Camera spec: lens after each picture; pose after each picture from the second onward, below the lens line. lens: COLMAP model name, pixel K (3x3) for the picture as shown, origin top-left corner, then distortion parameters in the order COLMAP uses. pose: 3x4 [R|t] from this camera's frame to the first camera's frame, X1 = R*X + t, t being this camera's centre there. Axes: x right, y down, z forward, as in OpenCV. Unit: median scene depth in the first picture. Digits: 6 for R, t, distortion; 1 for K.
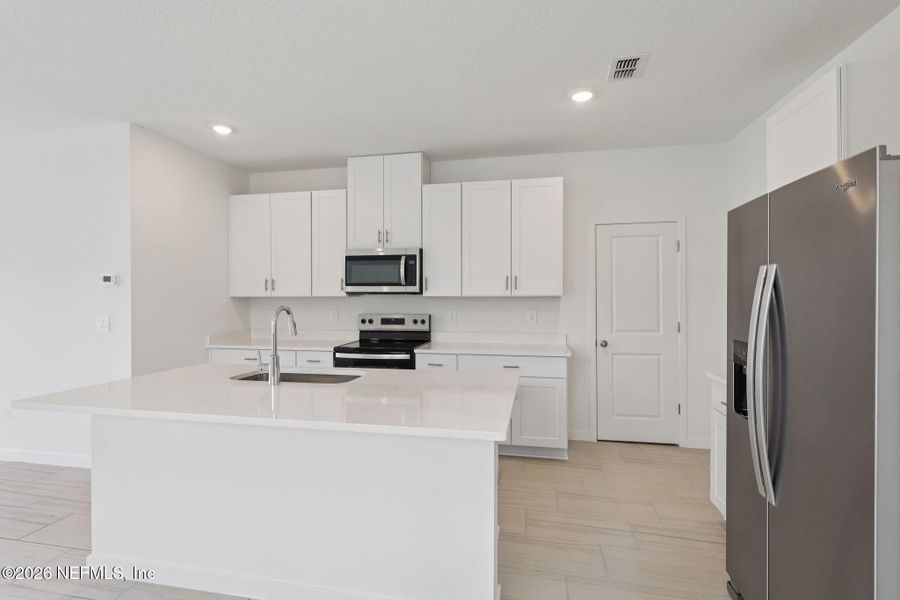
lens RADIAL K [[426.3, 0, 446.9], [0, 426.3, 298.5], [0, 0, 1]] dist [0.006213, -0.001082]
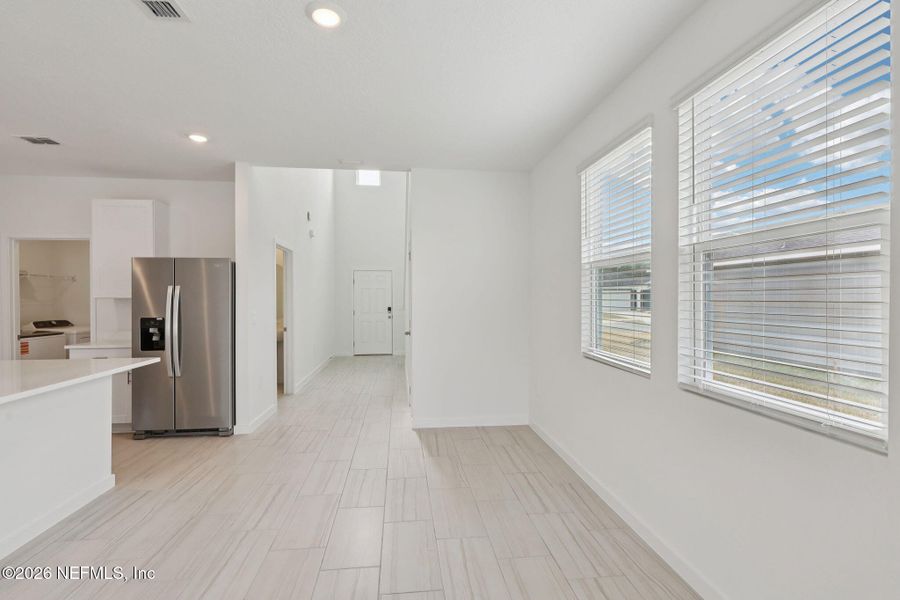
lens RADIAL K [[413.0, 0, 451.5], [0, 413.0, 298.3], [0, 0, 1]] dist [0.001013, 0.000725]
pose [[-0.313541, 0.002649, 0.949571, -0.873127], [0.011337, 0.999935, 0.000954, 0.006352], [-0.949507, 0.011064, -0.313551, 0.078557]]
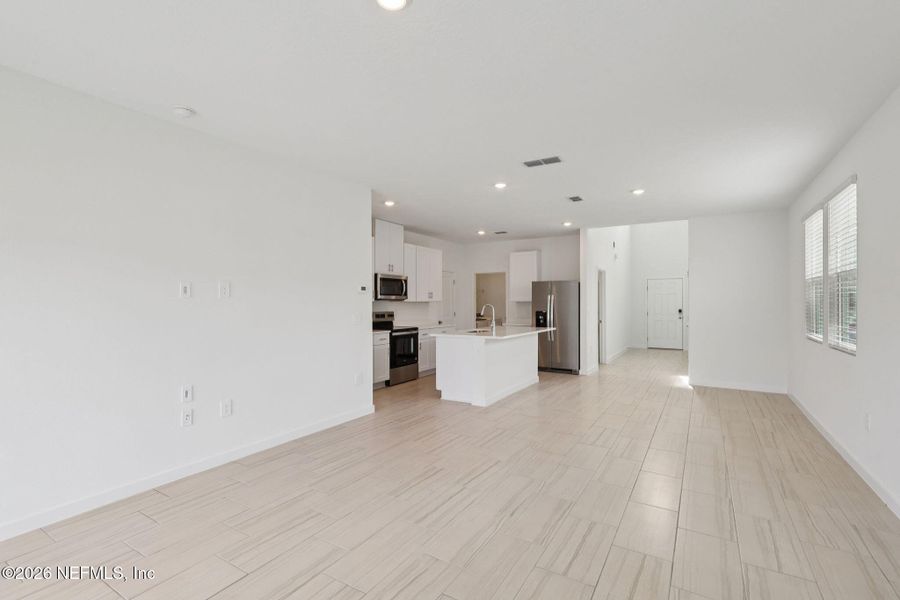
lens RADIAL K [[426.3, 0, 447.0], [0, 426.3, 303.7], [0, 0, 1]] dist [0.006213, -0.001082]
pose [[0.343746, 0.000797, 0.939062, -1.828417], [0.008357, 0.999957, -0.003908, 0.014207], [-0.939025, 0.009191, 0.343725, 0.167153]]
